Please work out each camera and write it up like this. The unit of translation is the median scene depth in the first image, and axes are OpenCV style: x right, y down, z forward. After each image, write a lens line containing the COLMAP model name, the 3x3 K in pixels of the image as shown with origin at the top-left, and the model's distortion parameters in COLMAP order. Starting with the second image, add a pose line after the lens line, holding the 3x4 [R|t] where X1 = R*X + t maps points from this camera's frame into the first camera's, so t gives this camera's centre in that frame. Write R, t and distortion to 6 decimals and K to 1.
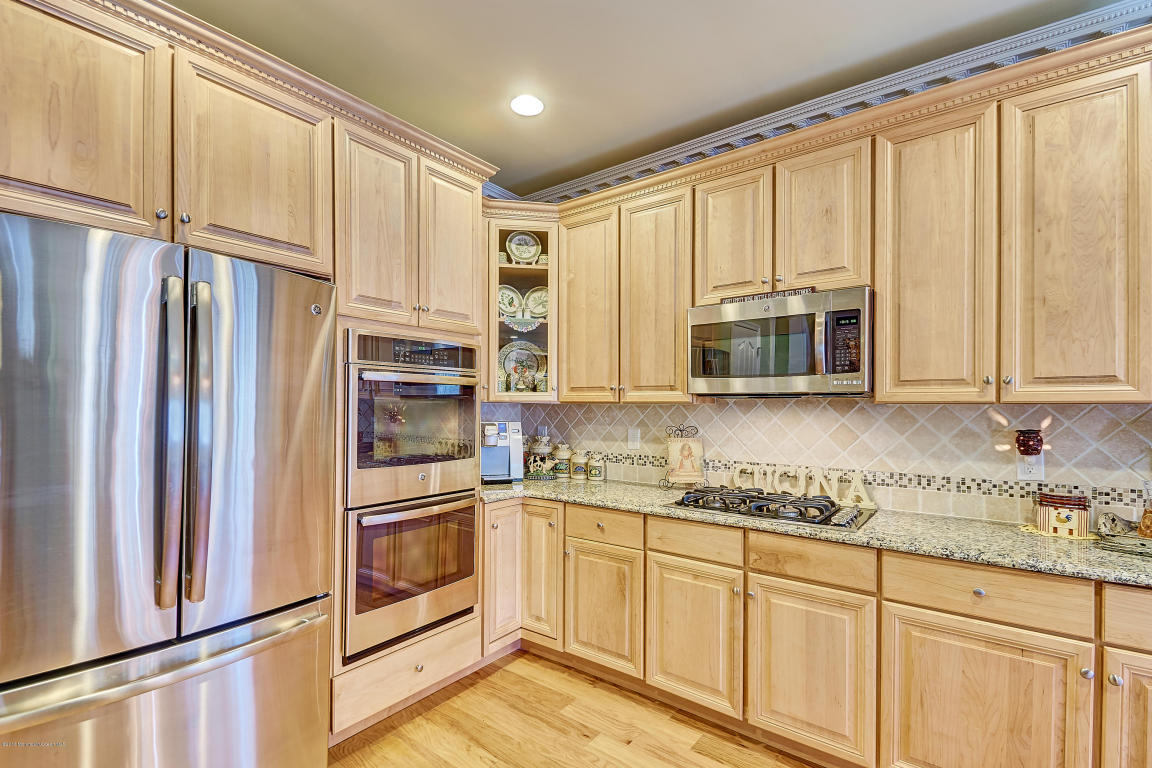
lens RADIAL K [[510.8, 0, 573.2], [0, 510.8, 408.2], [0, 0, 1]] dist [0.018630, -0.011908]
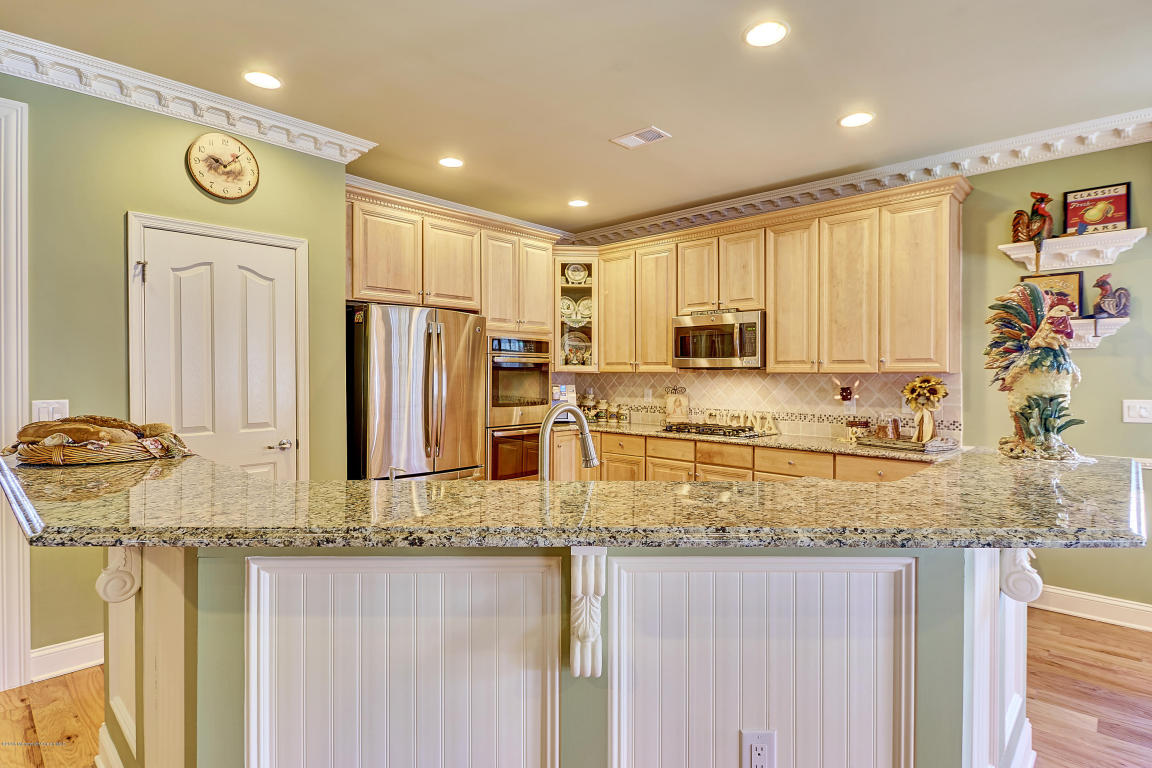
lens RADIAL K [[589.3, 0, 567.8], [0, 589.3, 382.6], [0, 0, 1]] dist [-0.002912, -0.000401]
pose [[0.993811, -0.000777, -0.111078, 0.102631], [0.002213, 0.999915, 0.012811, -0.003625], [0.111059, -0.012977, 0.993729, -1.064017]]
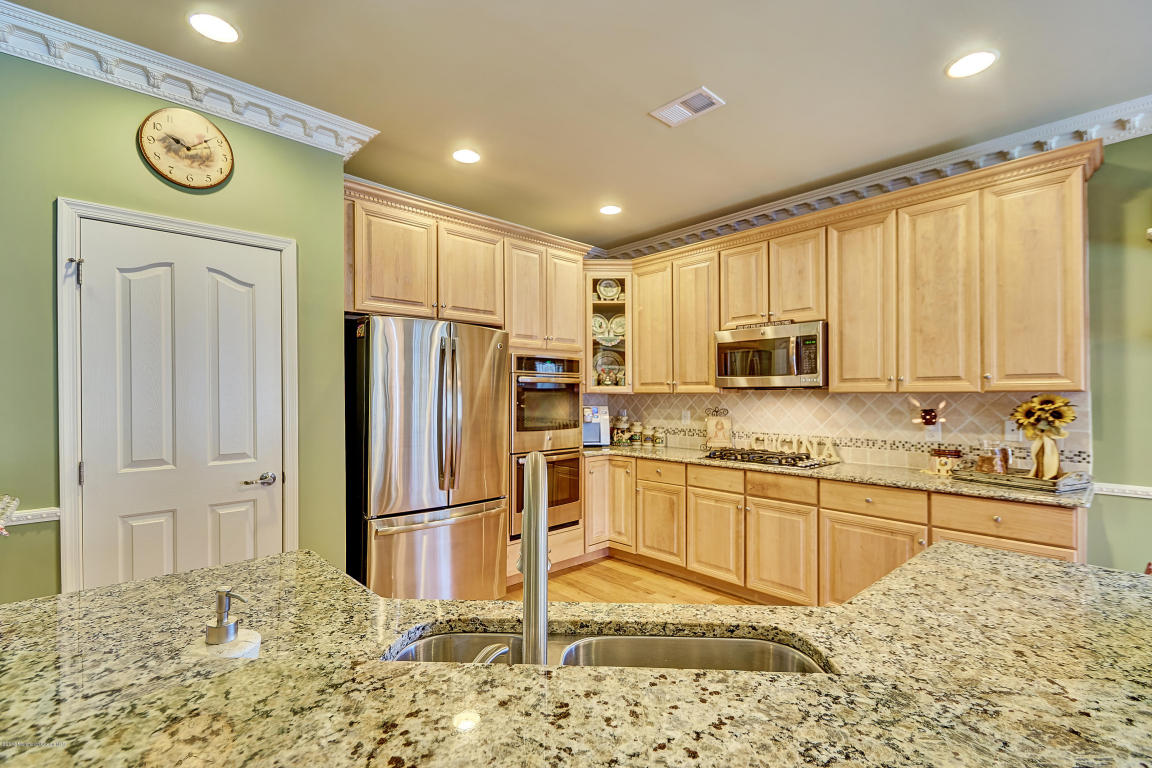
lens RADIAL K [[510.8, 0, 569.2], [0, 510.8, 396.4], [0, 0, 1]] dist [0.018630, -0.011908]
pose [[0.984795, -0.005937, -0.173618, 0.061391], [0.005943, 0.999982, -0.000482, -0.002720], [0.173618, -0.000557, 0.984813, -0.643307]]
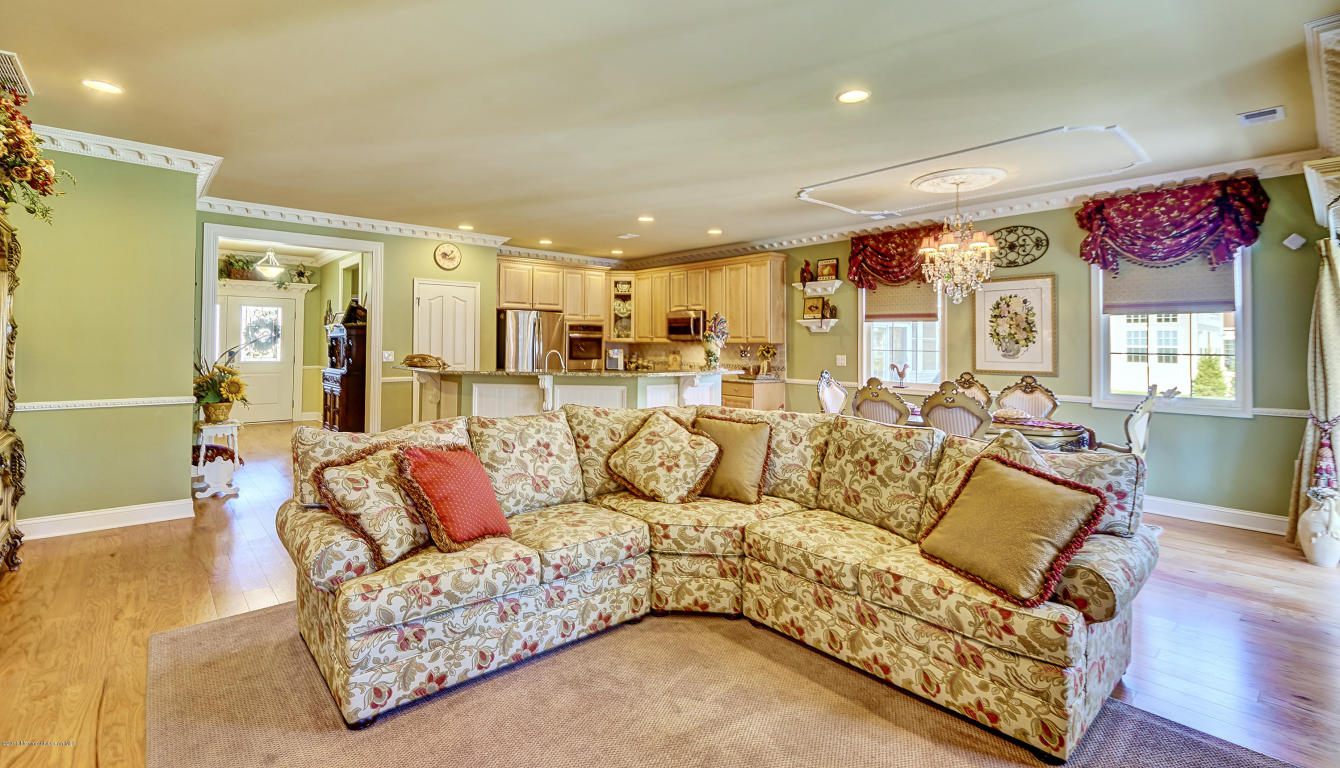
lens RADIAL K [[597.0, 0, 656.4], [0, 597.0, 329.9], [0, 0, 1]] dist [0.017532, -0.000474]
pose [[0.977817, -0.002005, -0.209453, 1.009496], [-0.003152, 0.999700, -0.024281, 0.001009], [0.209439, 0.024403, 0.977517, -2.828277]]
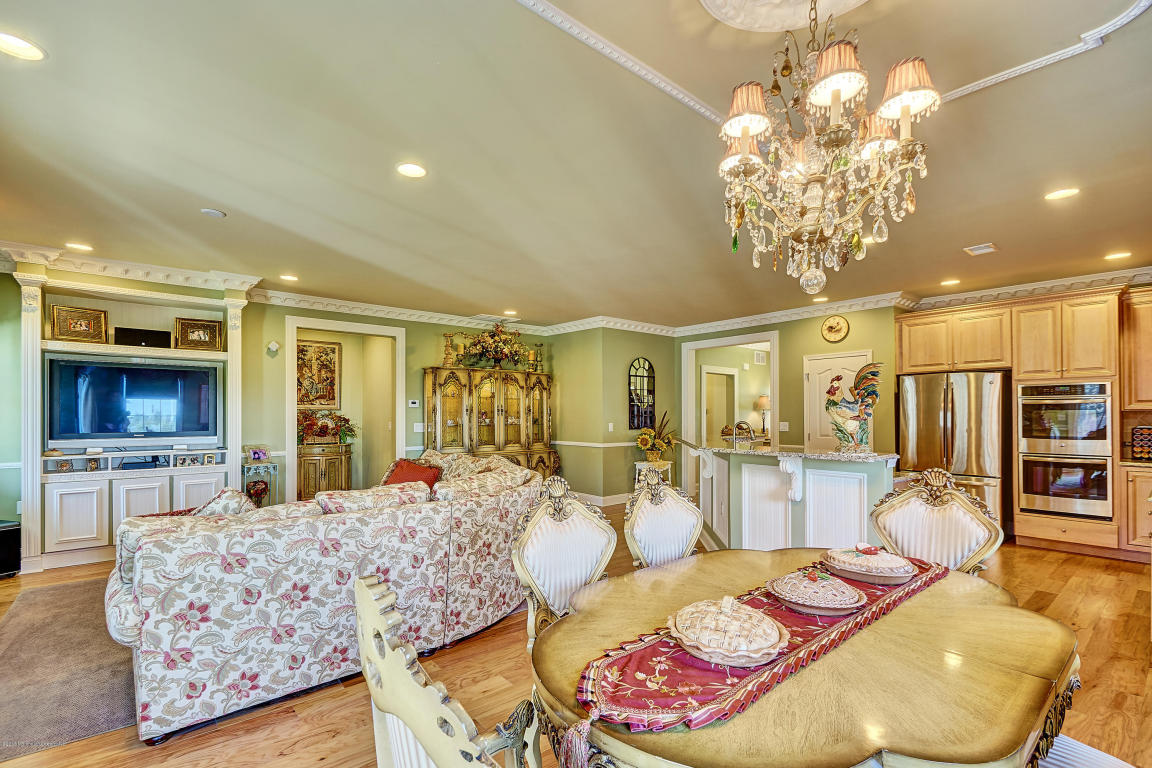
lens RADIAL K [[510.8, 0, 573.7], [0, 510.8, 415.2], [0, 0, 1]] dist [0.018630, -0.011908]
pose [[-0.213235, -0.003175, -0.976996, 2.339811], [0.000616, 0.999994, -0.003384, 0.009443], [0.977001, -0.001324, -0.213232, -0.608794]]
